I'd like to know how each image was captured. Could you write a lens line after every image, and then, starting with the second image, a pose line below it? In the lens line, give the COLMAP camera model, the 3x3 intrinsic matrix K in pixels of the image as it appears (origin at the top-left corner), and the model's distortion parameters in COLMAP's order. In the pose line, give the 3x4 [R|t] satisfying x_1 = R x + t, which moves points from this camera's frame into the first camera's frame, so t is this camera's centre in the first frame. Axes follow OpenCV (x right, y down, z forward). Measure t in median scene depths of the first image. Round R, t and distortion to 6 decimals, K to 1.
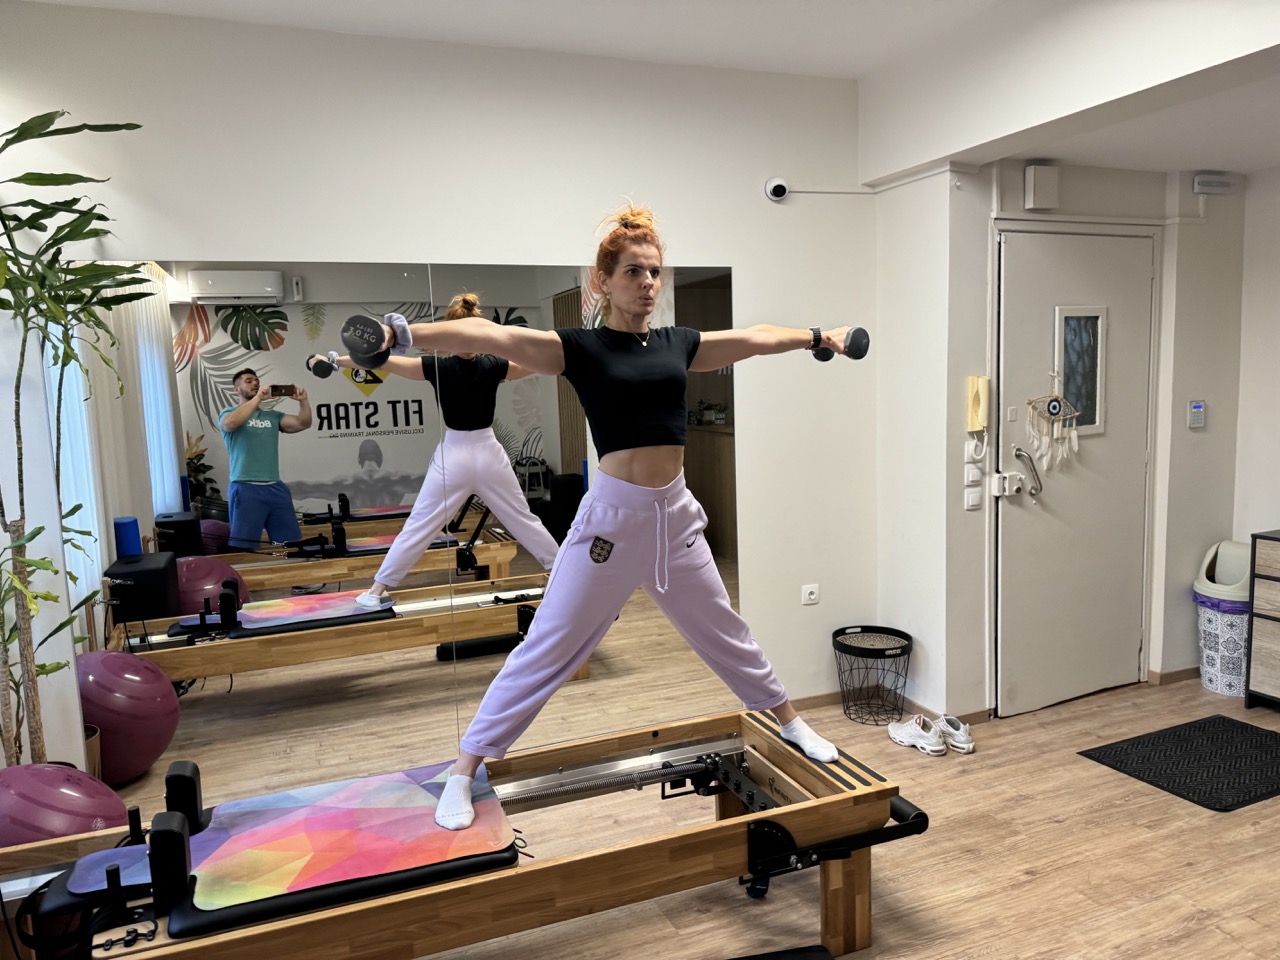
lens RADIAL K [[860.5, 0, 640.0], [0, 860.5, 480.0], [0, 0, 1]] dist [-0.034159, 0.003222]
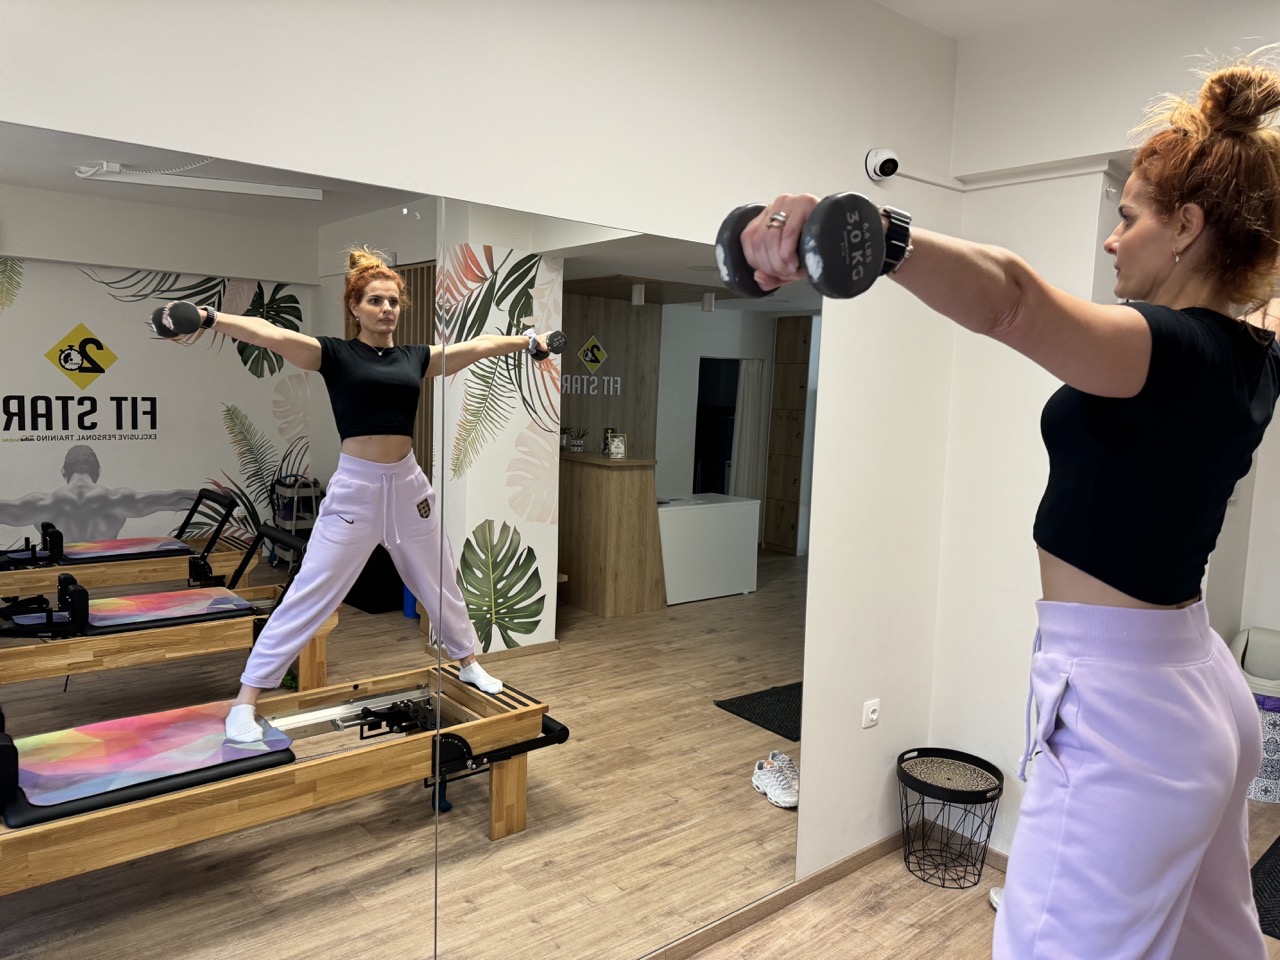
lens RADIAL K [[860.5, 0, 640.0], [0, 860.5, 480.0], [0, 0, 1]] dist [-0.034159, 0.003222]
pose [[0.946625, 0.031404, 0.320803, -0.090419], [-0.028214, 0.999495, -0.014588, -0.020616], [-0.321100, 0.004759, 0.947034, 0.136674]]
